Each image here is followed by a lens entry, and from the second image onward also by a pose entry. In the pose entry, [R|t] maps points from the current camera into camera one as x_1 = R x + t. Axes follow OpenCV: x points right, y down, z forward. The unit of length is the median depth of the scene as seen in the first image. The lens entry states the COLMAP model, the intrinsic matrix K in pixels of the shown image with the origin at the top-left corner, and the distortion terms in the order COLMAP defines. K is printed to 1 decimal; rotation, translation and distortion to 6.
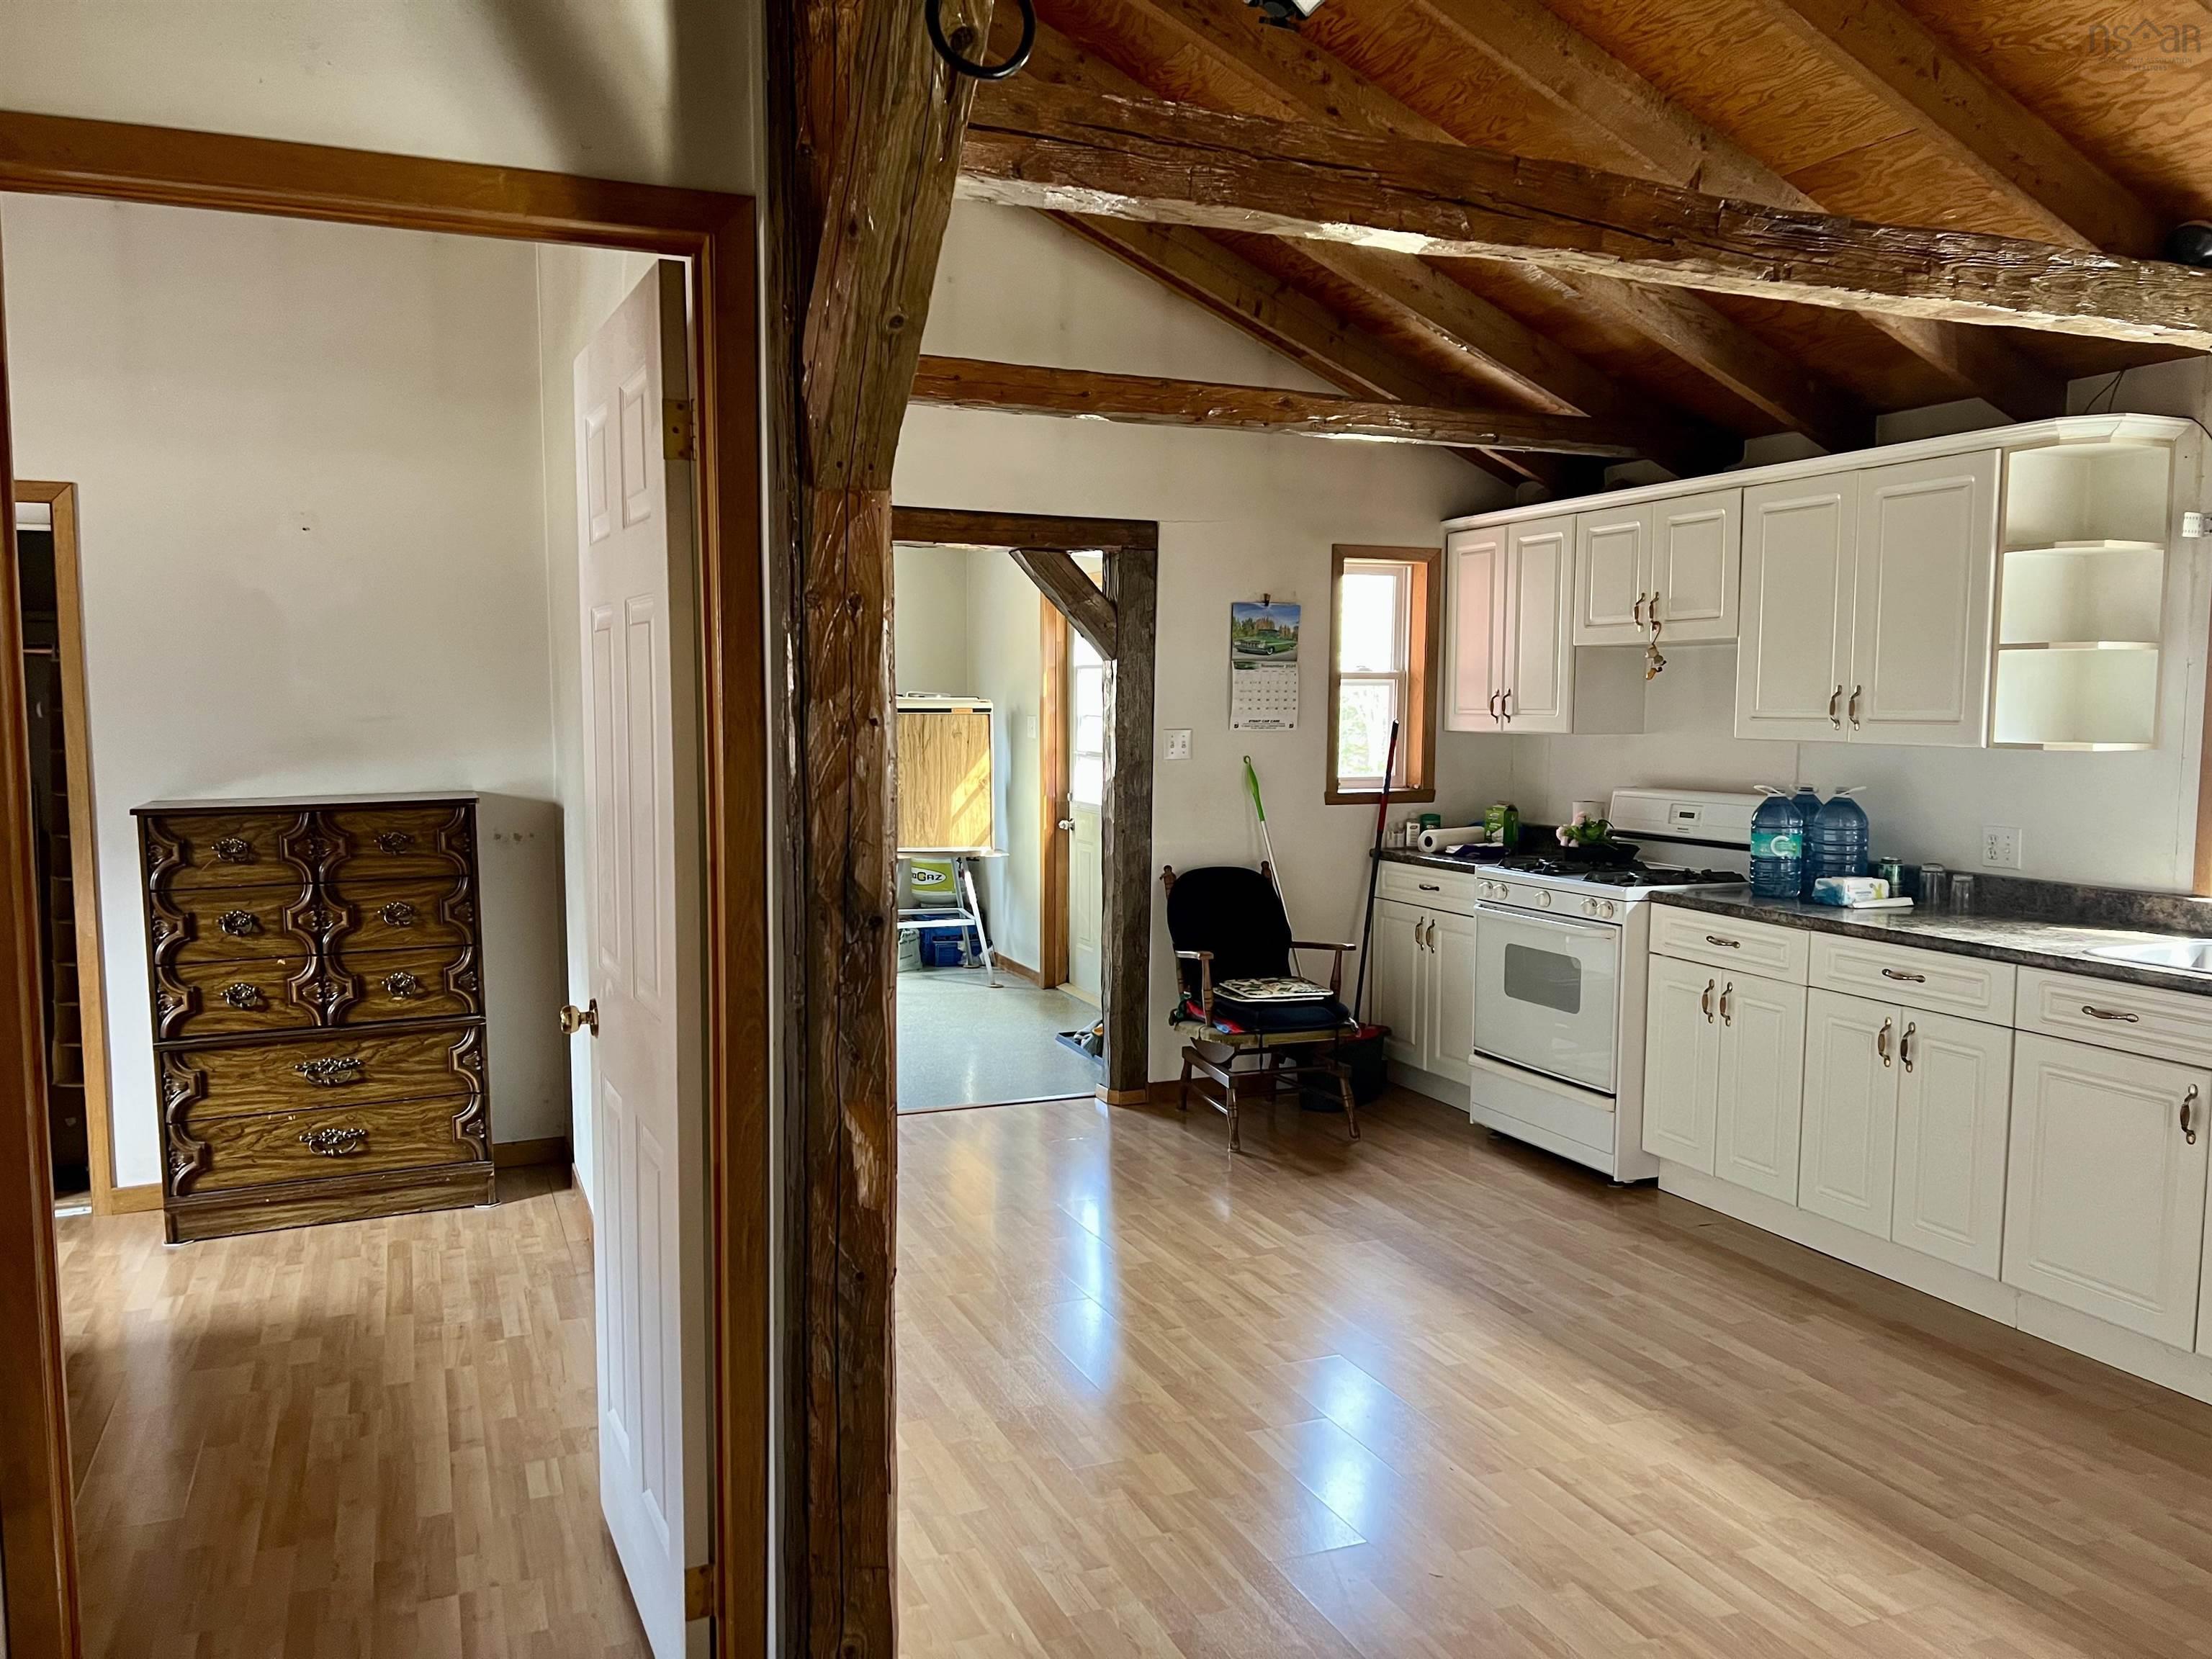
lens RADIAL K [[1658.2, 0, 1094.6], [0, 1658.2, 845.0], [0, 0, 1]] dist [0.063042, -0.070782]
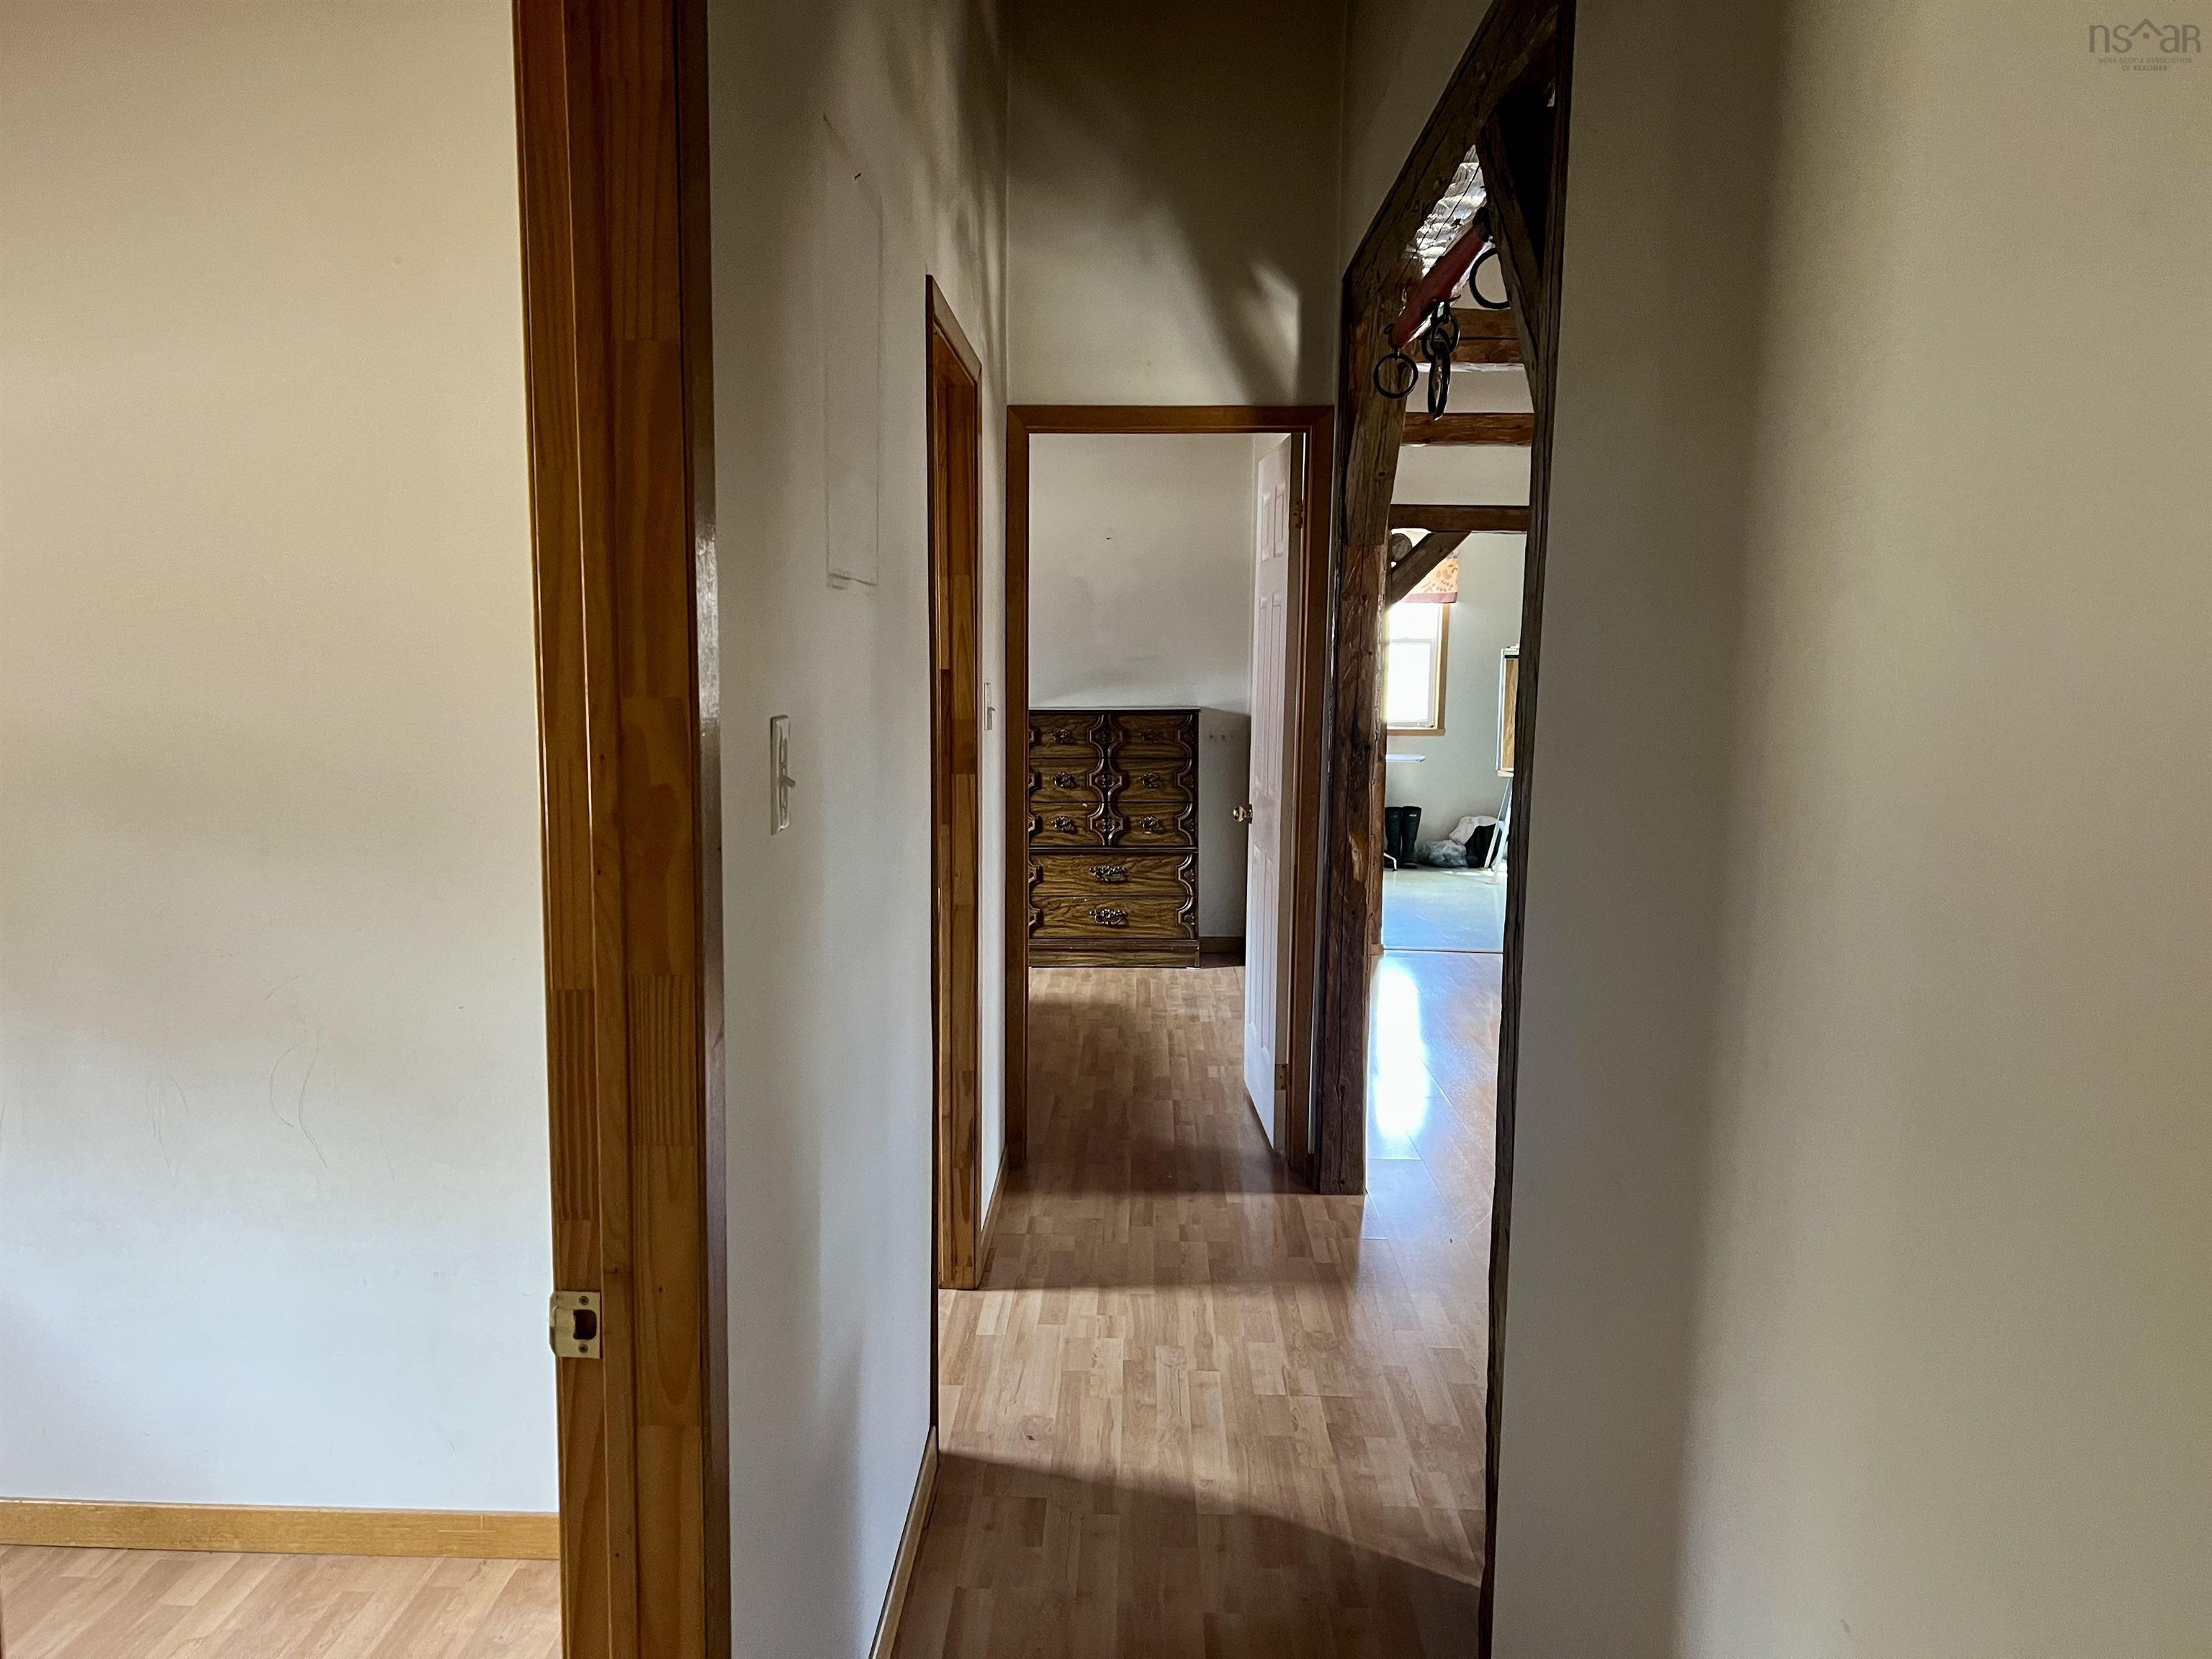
lens RADIAL K [[1658.2, 0, 1079.6], [0, 1658.2, 865.3], [0, 0, 1]] dist [0.063042, -0.070782]
pose [[0.909265, 0.061046, -0.411716, 0.185140], [-0.044413, 0.997768, 0.049857, 0.047332], [0.413841, -0.027047, 0.909947, -0.486861]]
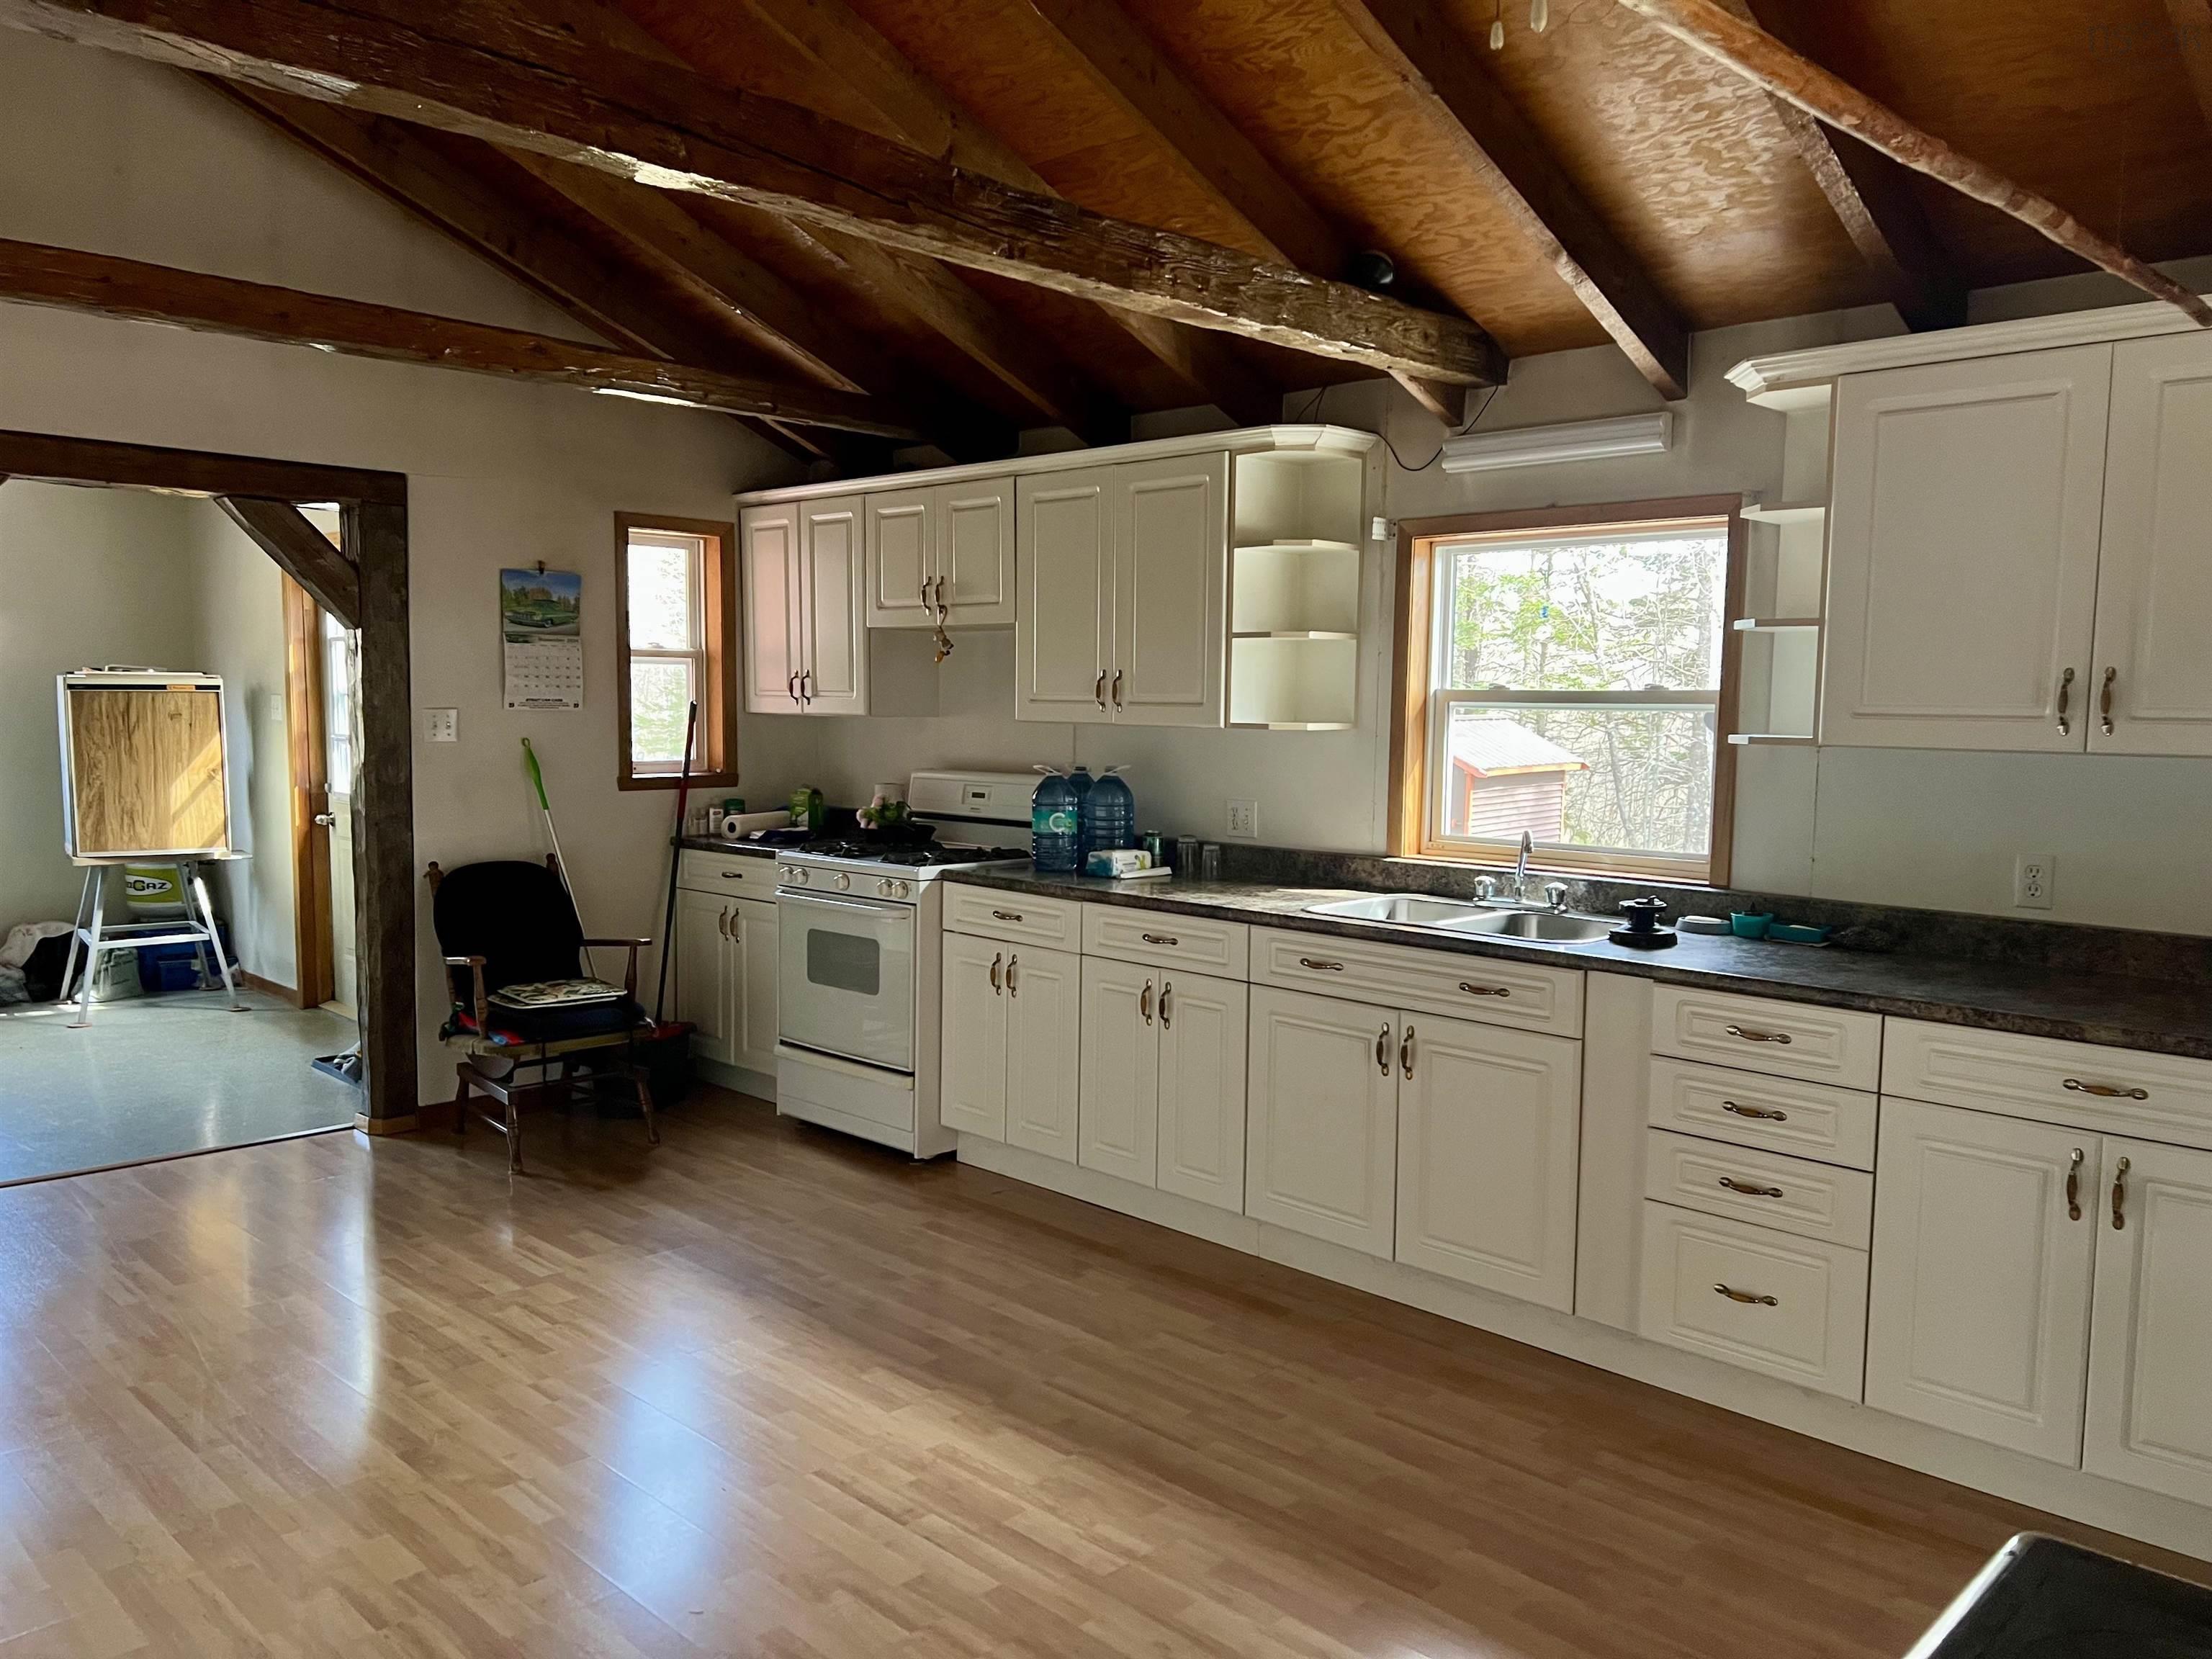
lens RADIAL K [[1658.2, 0, 1124.2], [0, 1658.2, 854.0], [0, 0, 1]] dist [0.063042, -0.070782]
pose [[0.919688, -0.031584, 0.391377, 0.043830], [0.026949, 0.999487, 0.017332, 0.003596], [-0.391723, -0.005393, 0.920067, 0.032886]]
